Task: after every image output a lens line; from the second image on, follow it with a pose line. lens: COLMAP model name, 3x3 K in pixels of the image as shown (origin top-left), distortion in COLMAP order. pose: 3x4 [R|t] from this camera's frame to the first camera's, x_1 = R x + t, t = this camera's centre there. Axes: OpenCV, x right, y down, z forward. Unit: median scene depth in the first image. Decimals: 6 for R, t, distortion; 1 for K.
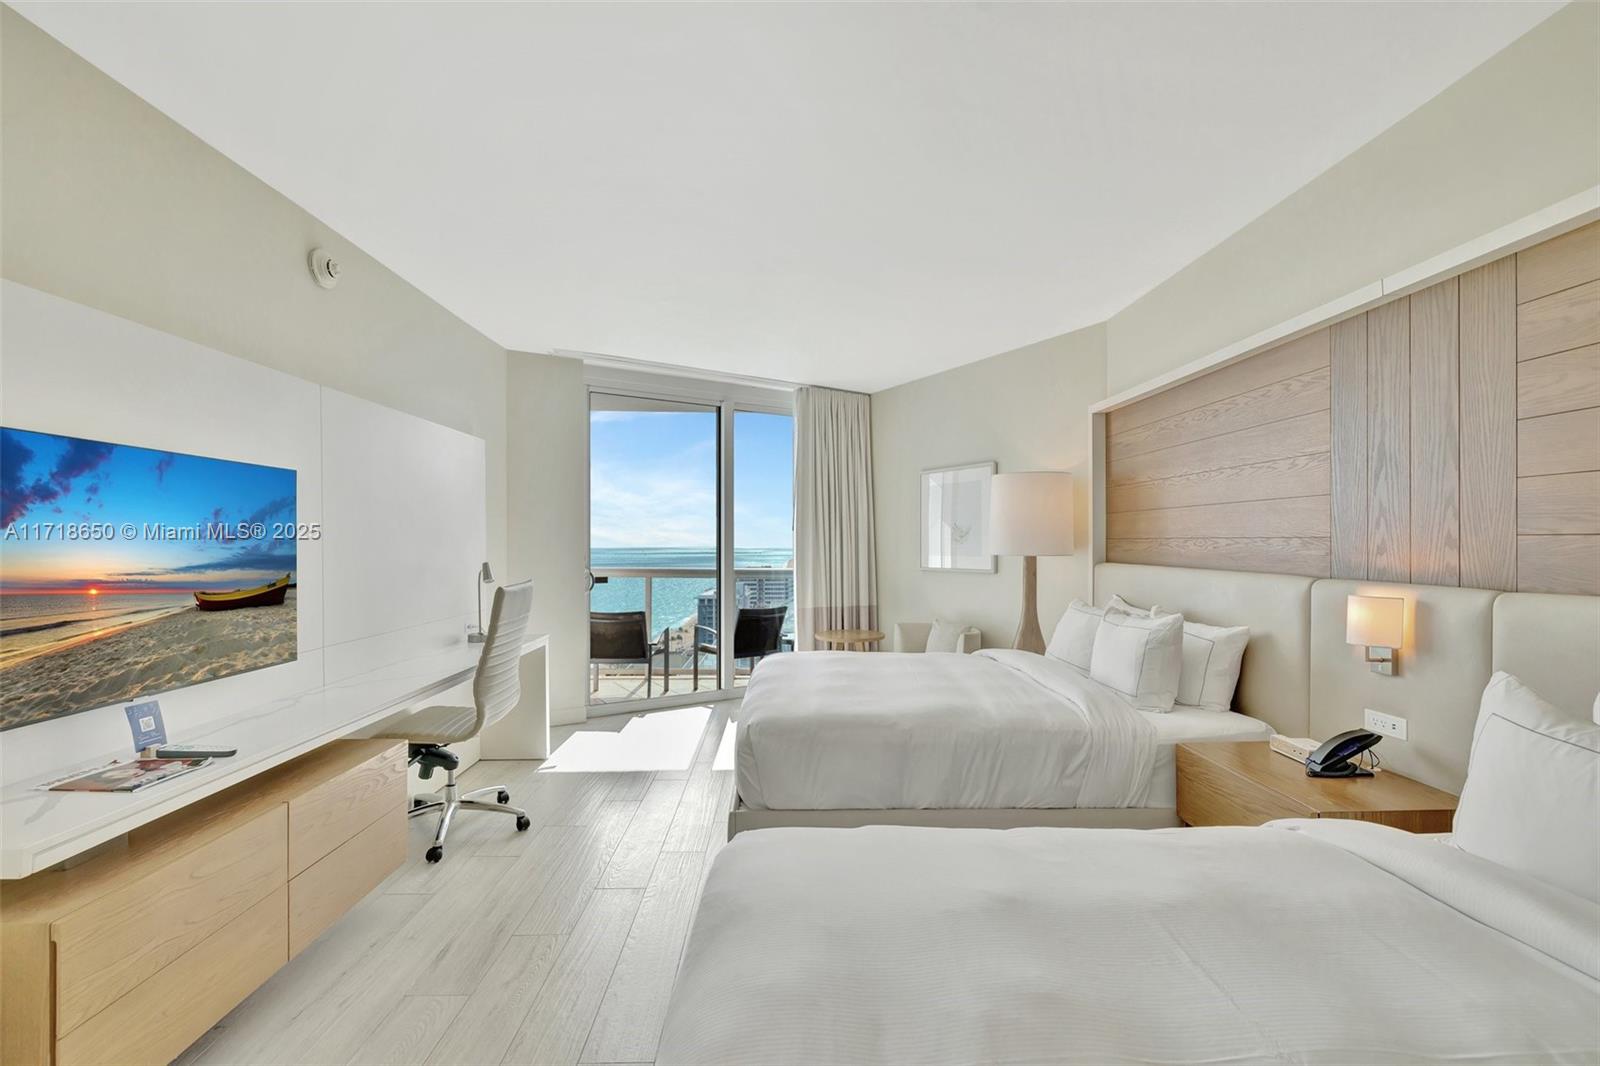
lens RADIAL K [[673.7, 0, 795.0], [0, 673.7, 550.7], [0, 0, 1]] dist [0.001786, 0.000544]
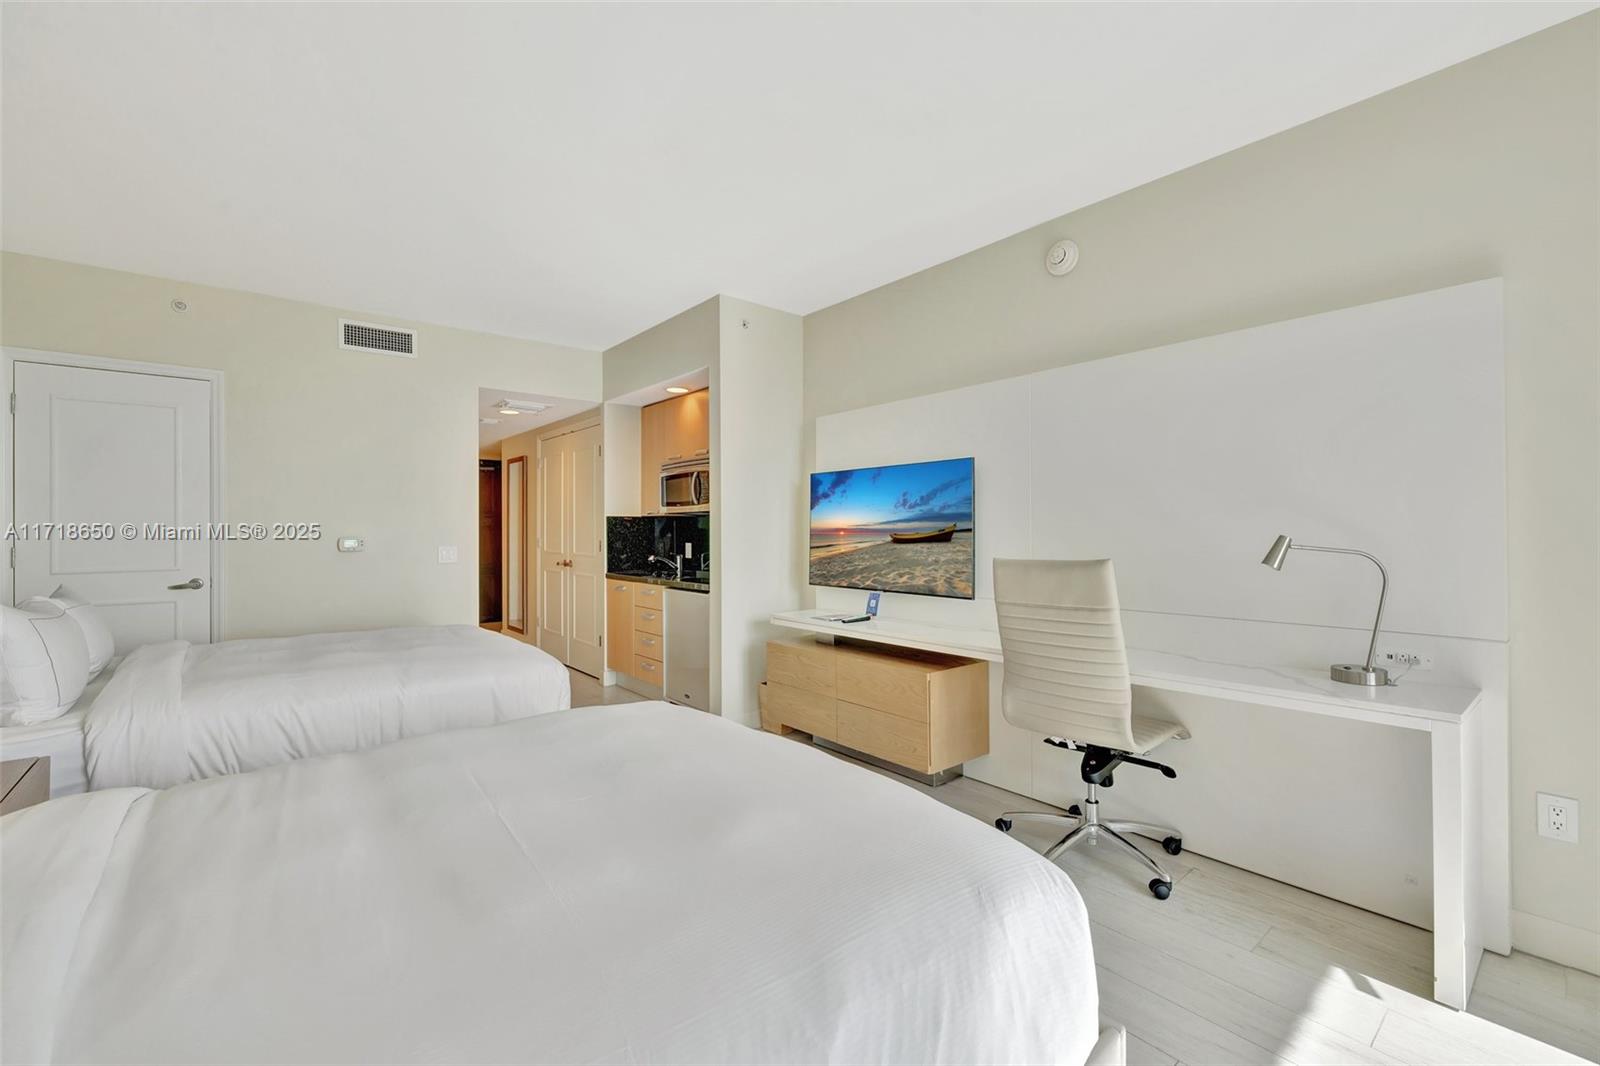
lens RADIAL K [[663.0, 0, 797.3], [0, 663.0, 533.1], [0, 0, 1]] dist [-0.000546, -0.000071]
pose [[-0.789793, 0.008543, -0.613314, 0.265371], [-0.000755, 0.999889, 0.014899, 0.010488], [0.613373, 0.012230, -0.789699, 1.394341]]
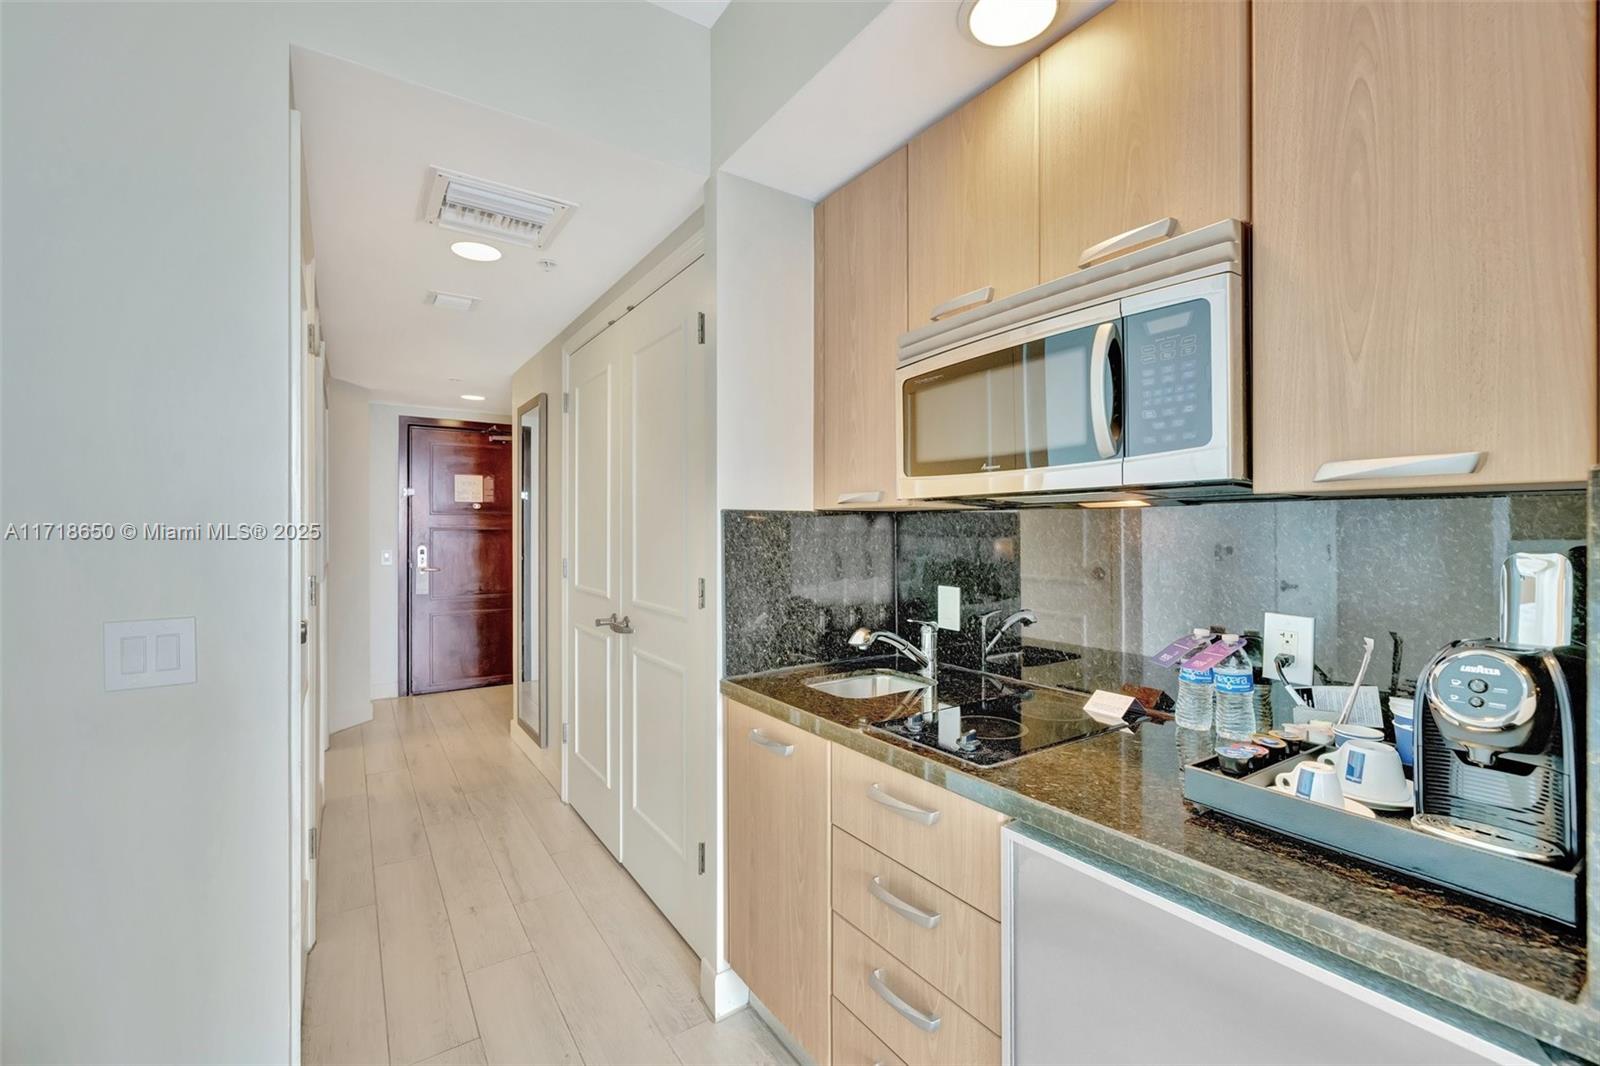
lens RADIAL K [[680.0, 0, 818.4], [0, 680.0, 537.0], [0, 0, 1]] dist [0.000462, -0.000119]
pose [[-0.833758, 0.006386, -0.552094, -0.130108], [-0.002936, 0.999868, 0.016000, 0.006655], [0.552123, 0.014961, -0.833629, 0.297021]]
